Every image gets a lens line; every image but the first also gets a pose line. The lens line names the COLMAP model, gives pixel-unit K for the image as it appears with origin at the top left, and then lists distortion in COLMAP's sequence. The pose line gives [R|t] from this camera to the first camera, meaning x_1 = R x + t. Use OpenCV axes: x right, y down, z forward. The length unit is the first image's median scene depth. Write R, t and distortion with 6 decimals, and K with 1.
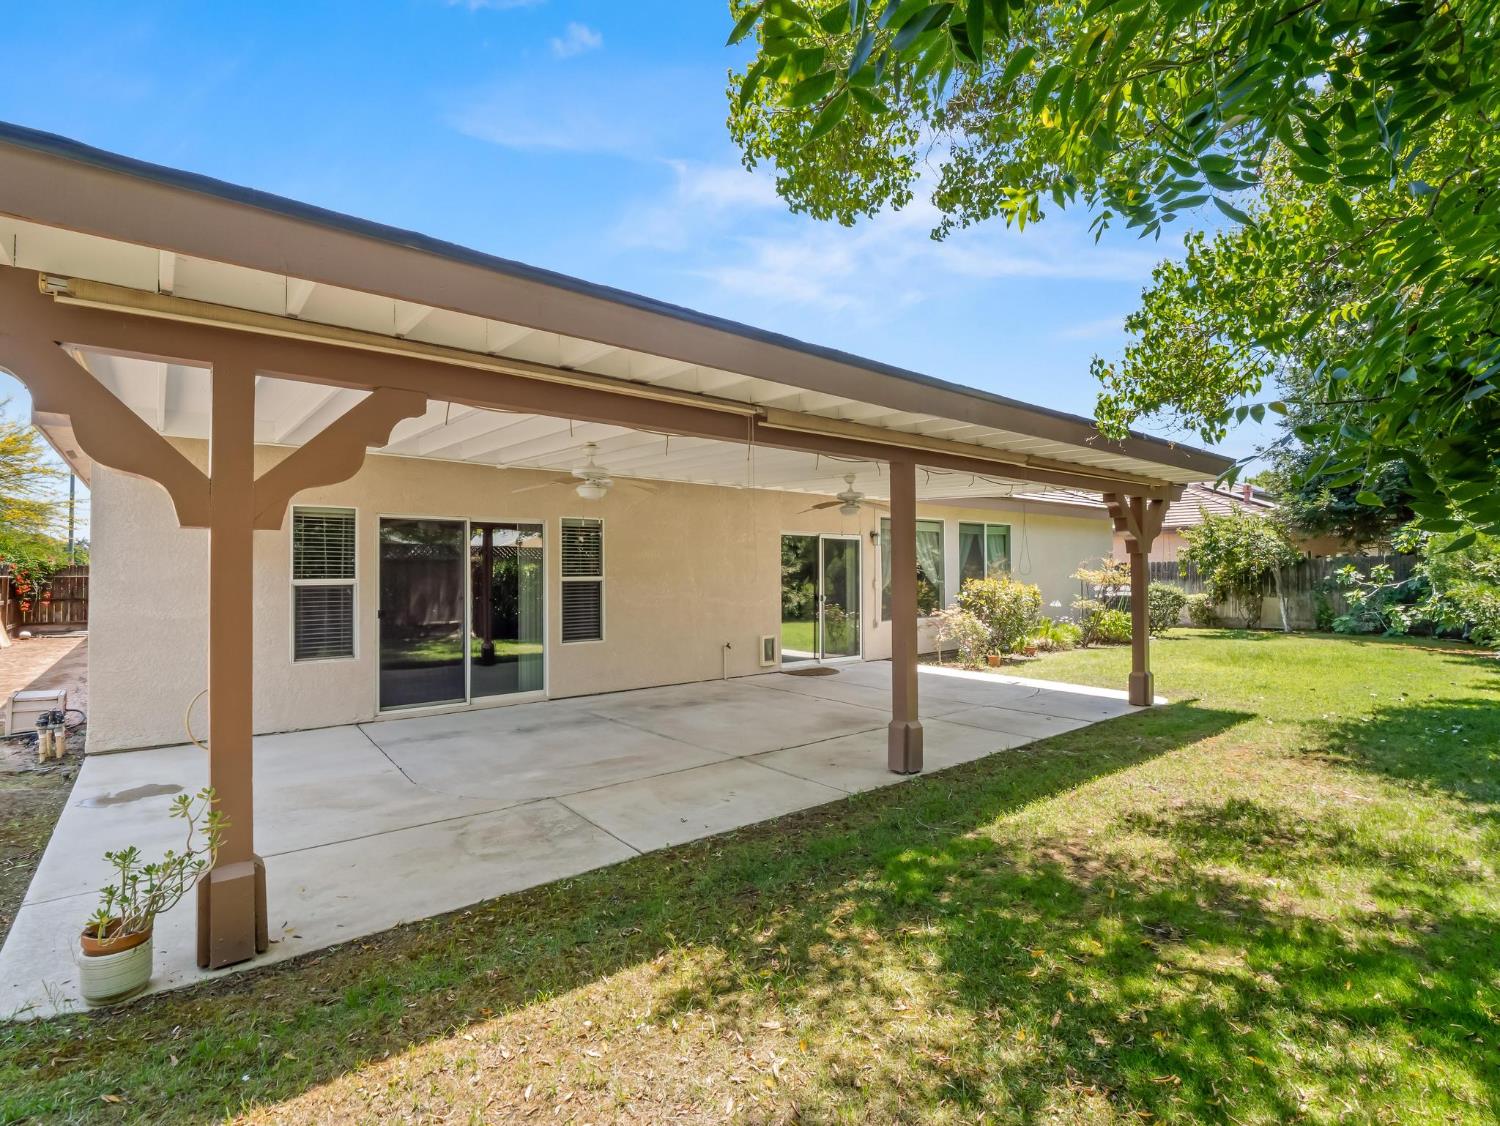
lens RADIAL K [[750.4, 0, 757.5], [0, 750.4, 560.3], [0, 0, 1]] dist [0.000019, 0.000281]
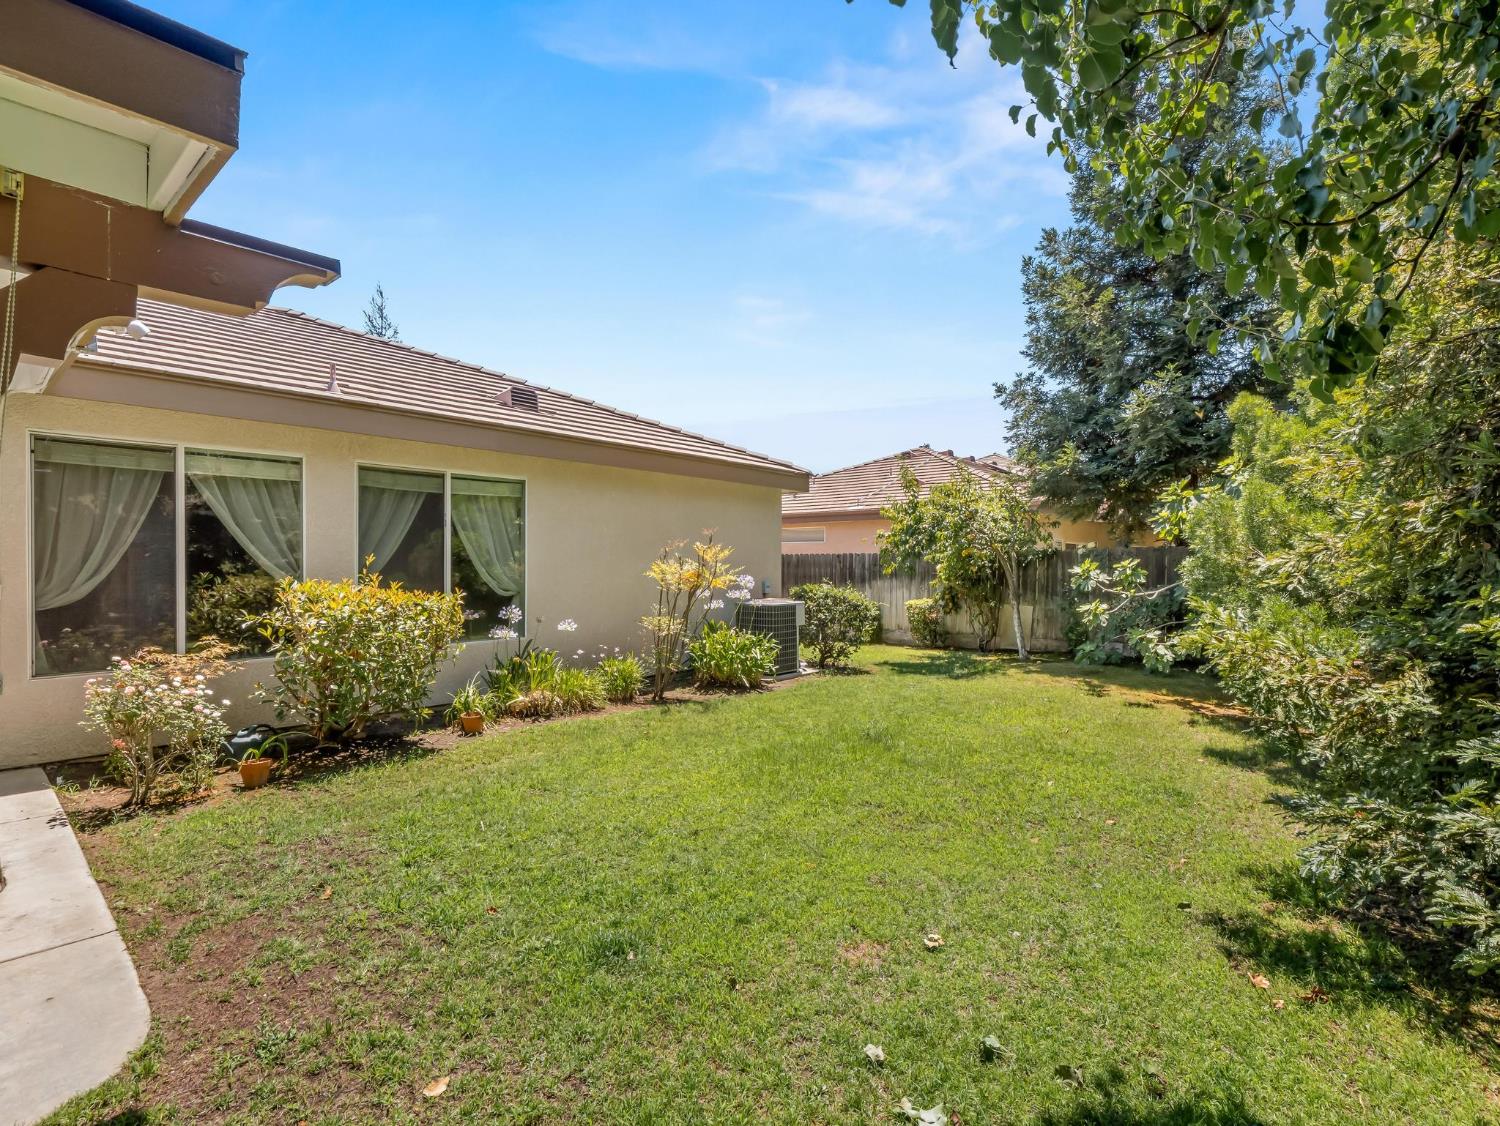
lens RADIAL K [[750.4, 0, 745.9], [0, 750.4, 565.6], [0, 0, 1]] dist [0.000019, 0.000281]
pose [[0.989633, 0.010833, 0.143208, 0.424138], [-0.013679, 0.999728, 0.018903, 0.003634], [-0.142965, -0.020666, 0.989512, 0.434647]]
